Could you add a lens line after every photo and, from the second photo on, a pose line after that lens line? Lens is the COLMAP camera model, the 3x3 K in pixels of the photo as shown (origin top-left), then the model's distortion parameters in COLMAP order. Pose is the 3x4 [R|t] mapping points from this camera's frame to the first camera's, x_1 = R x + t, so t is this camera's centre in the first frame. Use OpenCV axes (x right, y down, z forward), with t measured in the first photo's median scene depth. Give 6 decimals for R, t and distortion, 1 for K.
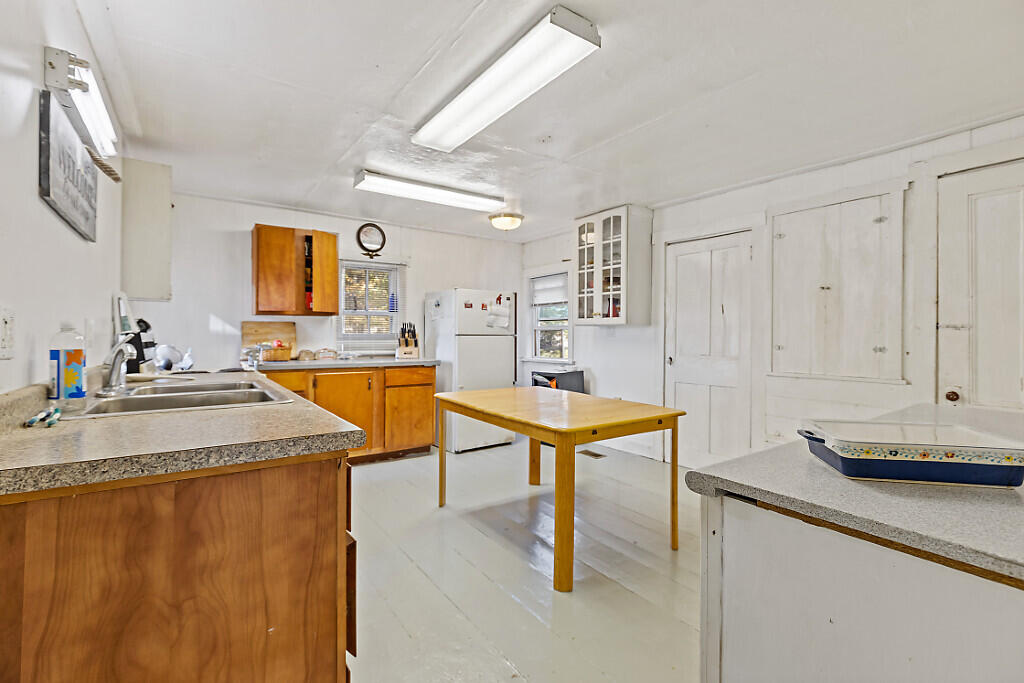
lens RADIAL K [[467.5, 0, 511.4], [0, 467.5, 334.9], [0, 0, 1]] dist [-0.003586, 0.000609]
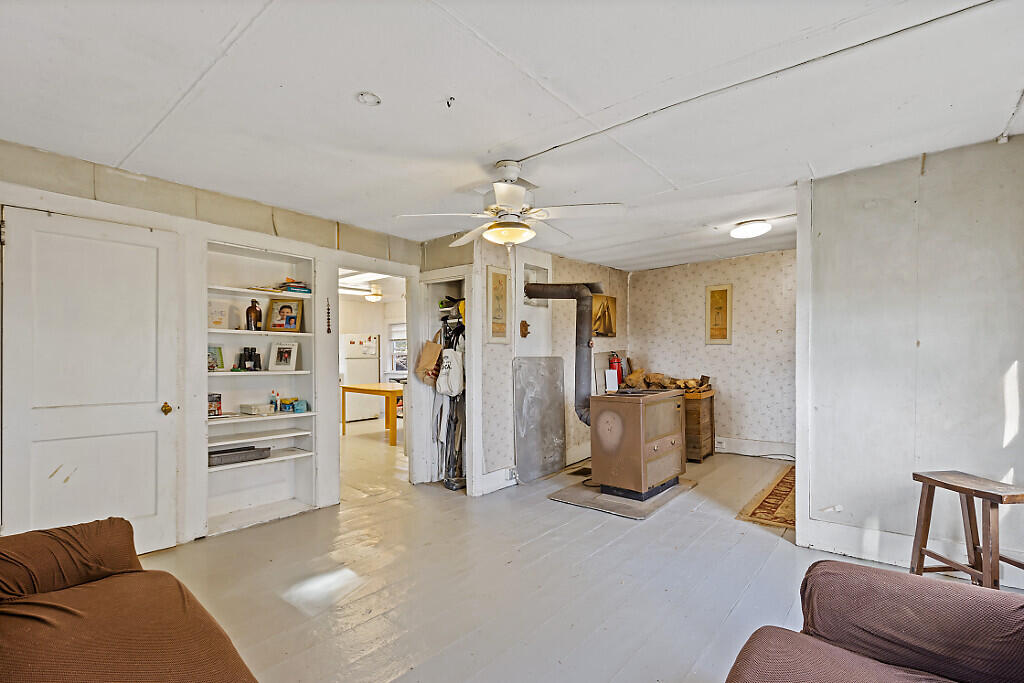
lens RADIAL K [[483.1, 0, 545.1], [0, 483.1, 355.9], [0, 0, 1]] dist [-0.014524, 0.006533]
pose [[0.954399, -0.008677, 0.298408, 0.068477], [0.006989, 0.999953, 0.006723, -0.017458], [-0.298453, -0.004331, 0.954415, -1.051006]]
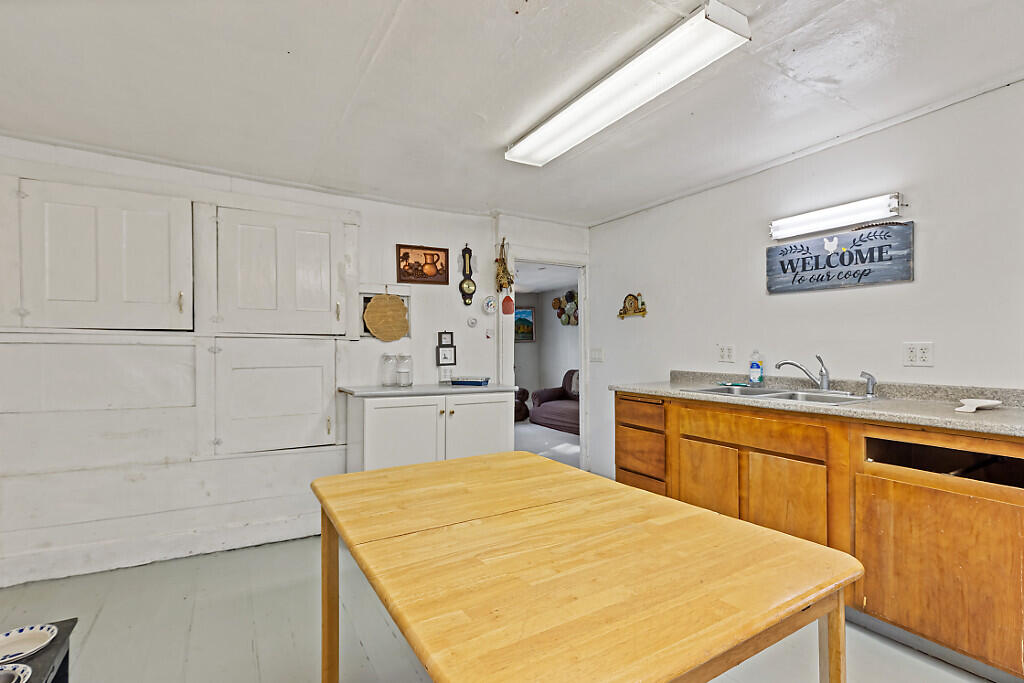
lens RADIAL K [[467.5, 0, 511.6], [0, 467.5, 347.0], [0, 0, 1]] dist [-0.003586, 0.000609]
pose [[-0.999009, 0.003449, 0.044382, 0.029348], [0.003432, 0.999994, -0.000462, -0.011771], [-0.044384, -0.000309, -0.999015, 0.908781]]
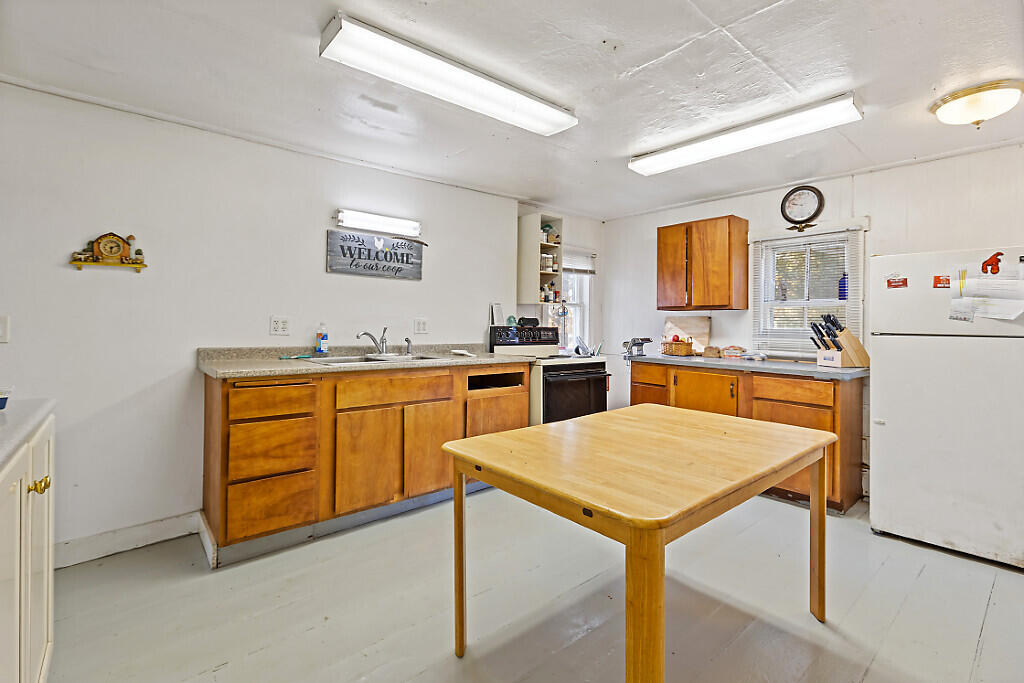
lens RADIAL K [[467.5, 0, 504.0], [0, 467.5, 318.5], [0, 0, 1]] dist [-0.003586, 0.000609]
pose [[0.108704, -0.013354, -0.993984, 0.424802], [-0.010102, 0.999843, -0.014538, -0.005780], [0.994023, 0.011622, 0.108552, 0.452857]]
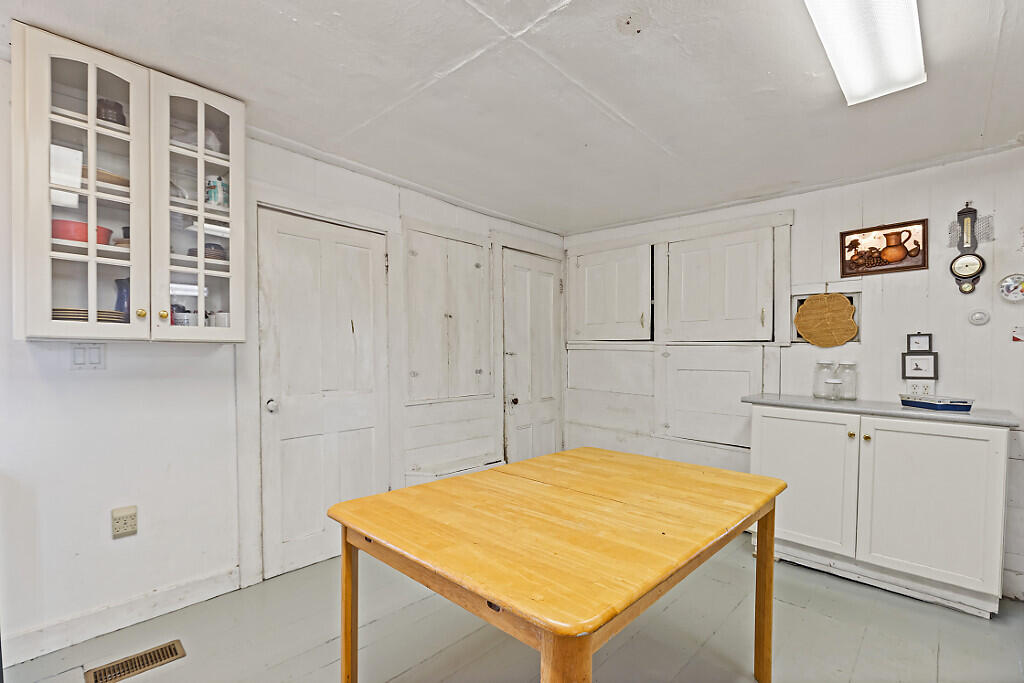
lens RADIAL K [[467.5, 0, 511.2], [0, 467.5, 358.5], [0, 0, 1]] dist [-0.003586, 0.000609]
pose [[-0.224139, -0.014283, 0.974453, -0.272770], [-0.004983, 0.999896, 0.013509, -0.012551], [-0.974545, -0.001828, -0.224186, 0.749930]]
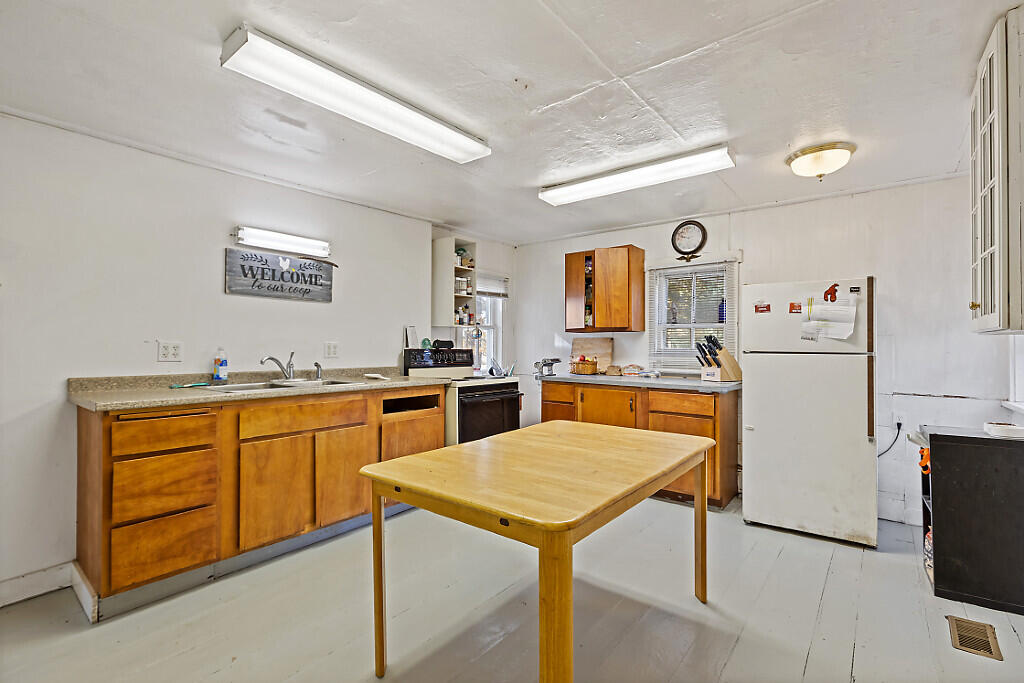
lens RADIAL K [[467.5, 0, 506.5], [0, 467.5, 345.2], [0, 0, 1]] dist [-0.003586, 0.000609]
pose [[0.295055, -0.004154, -0.955471, 0.438626], [0.000311, 0.999991, -0.004252, -0.007301], [0.955480, 0.000958, 0.295053, 0.447205]]
